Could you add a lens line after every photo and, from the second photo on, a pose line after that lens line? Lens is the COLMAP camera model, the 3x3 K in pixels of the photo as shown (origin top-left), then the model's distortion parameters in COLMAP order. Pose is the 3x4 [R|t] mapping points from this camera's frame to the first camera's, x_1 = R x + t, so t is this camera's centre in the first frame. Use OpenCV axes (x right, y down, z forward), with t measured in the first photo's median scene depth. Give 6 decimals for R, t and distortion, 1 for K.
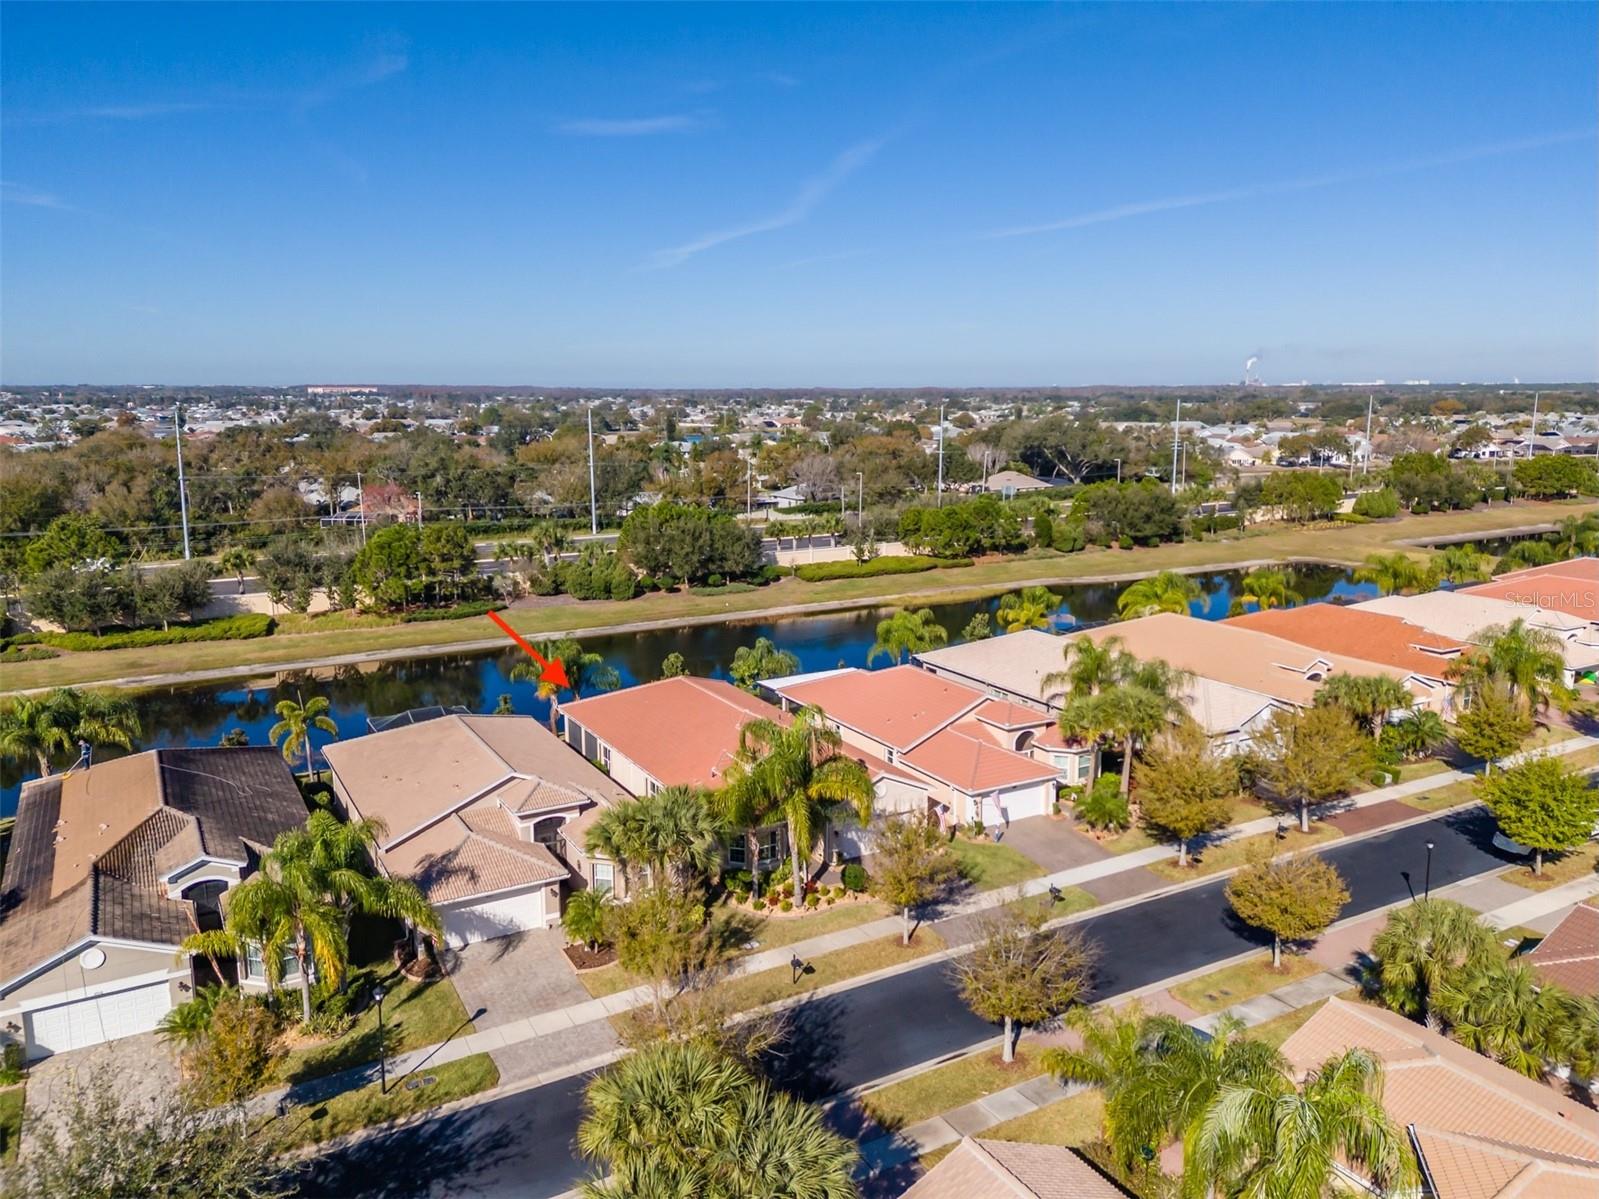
lens RADIAL K [[1170.0, 0, 804.8], [0, 1170.0, 590.8], [0, 0, 1]] dist [0.061961, -0.053899]
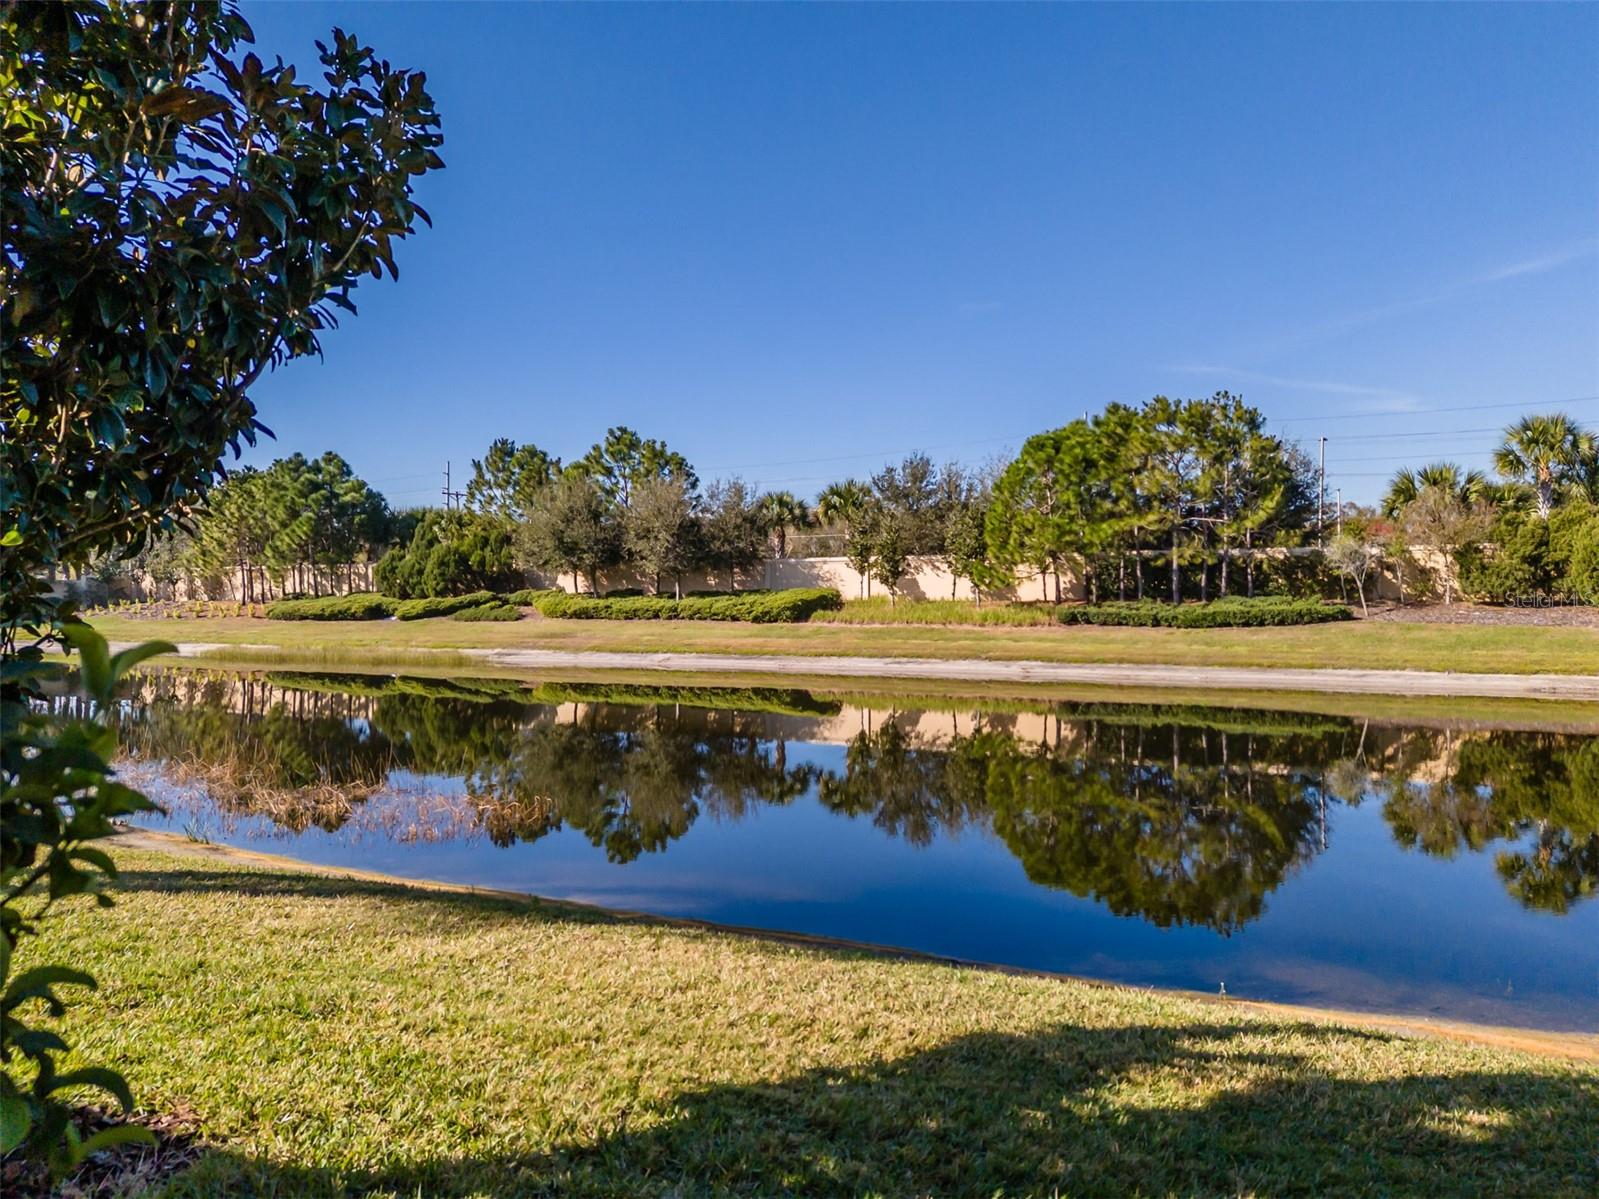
lens RADIAL K [[1170.0, 0, 800.1], [0, 1170.0, 600.7], [0, 0, 1]] dist [0.061961, -0.053899]
pose [[0.518937, -0.005305, -0.854796, -0.038260], [-0.140316, 0.985888, -0.091303, 0.071316], [0.843217, 0.167322, 0.510870, 0.743206]]
